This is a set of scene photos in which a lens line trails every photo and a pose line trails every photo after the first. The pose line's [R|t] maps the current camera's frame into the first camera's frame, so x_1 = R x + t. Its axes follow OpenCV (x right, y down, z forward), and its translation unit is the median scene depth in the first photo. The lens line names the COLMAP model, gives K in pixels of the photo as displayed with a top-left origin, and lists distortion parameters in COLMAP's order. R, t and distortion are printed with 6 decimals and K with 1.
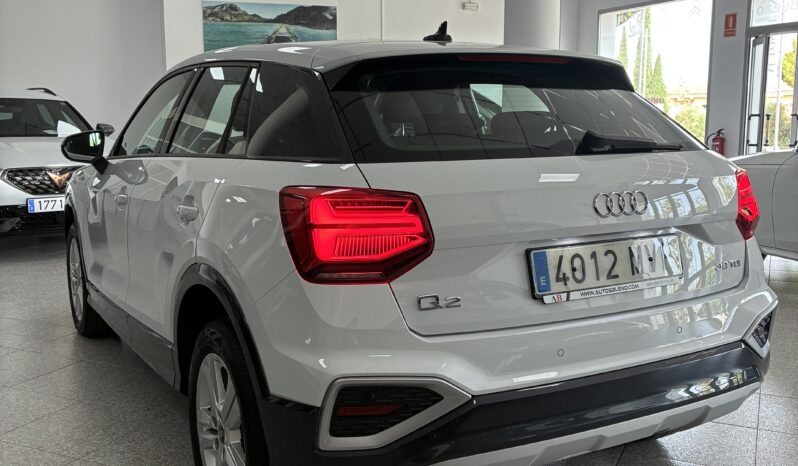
lens RADIAL K [[796.2, 0, 398.1], [0, 796.2, 231.5], [0, 0, 1]] dist [-0.015588, 0.000000]
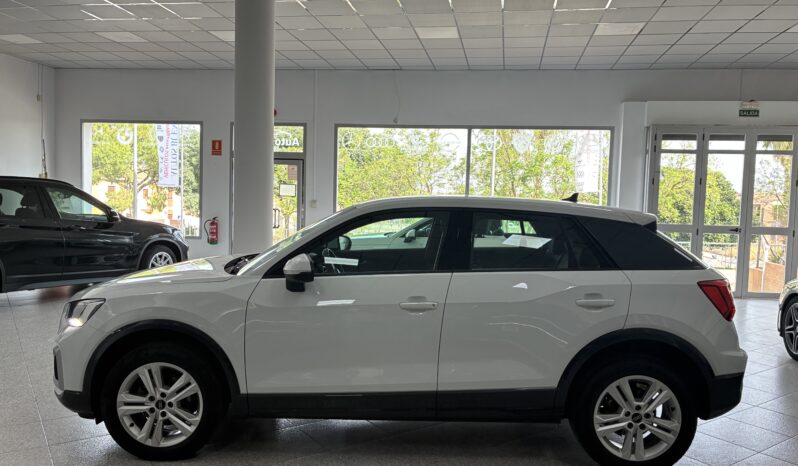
lens RADIAL K [[600.4, 0, 377.5], [0, 600.4, 239.4], [0, 0, 1]] dist [0.030214, -0.034257]
pose [[0.511269, -0.040906, 0.858447, -1.528454], [0.096481, 0.995284, -0.010035, -0.182081], [-0.853988, 0.087955, 0.512804, 0.669171]]
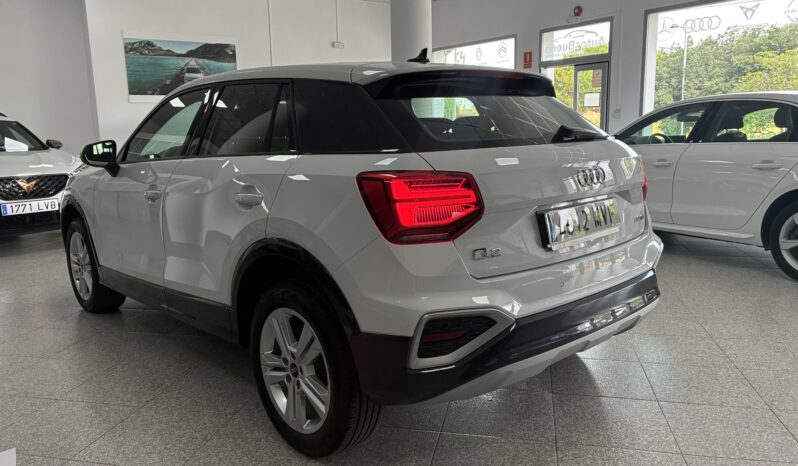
lens RADIAL K [[593.9, 0, 393.1], [0, 593.9, 238.3], [0, 0, 1]] dist [0.000502, -0.013687]
pose [[0.975074, -0.057965, 0.214173, -0.229299], [0.050588, 0.997927, 0.039770, 0.011154], [-0.216034, -0.027944, 0.975986, 0.033267]]
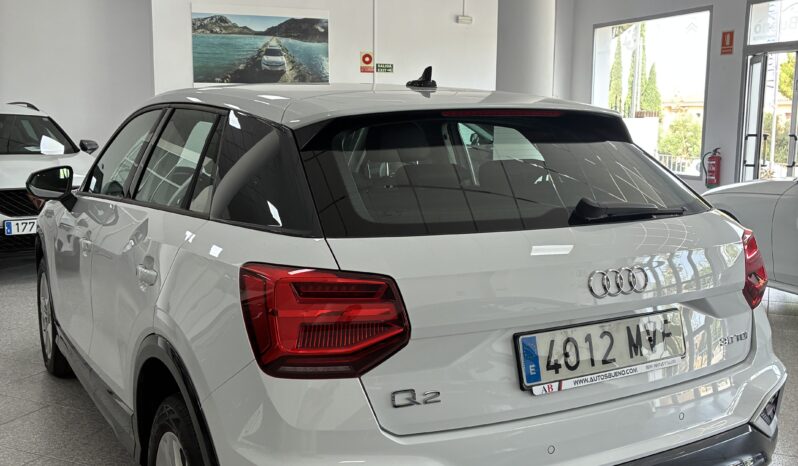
lens RADIAL K [[796.2, 0, 397.1], [0, 796.2, 227.9], [0, 0, 1]] dist [-0.015588, 0.000000]
pose [[0.999956, 0.007095, 0.006087, 0.017180], [-0.007034, 0.999924, -0.010086, -0.066295], [-0.006158, 0.010043, 0.999931, 0.073870]]
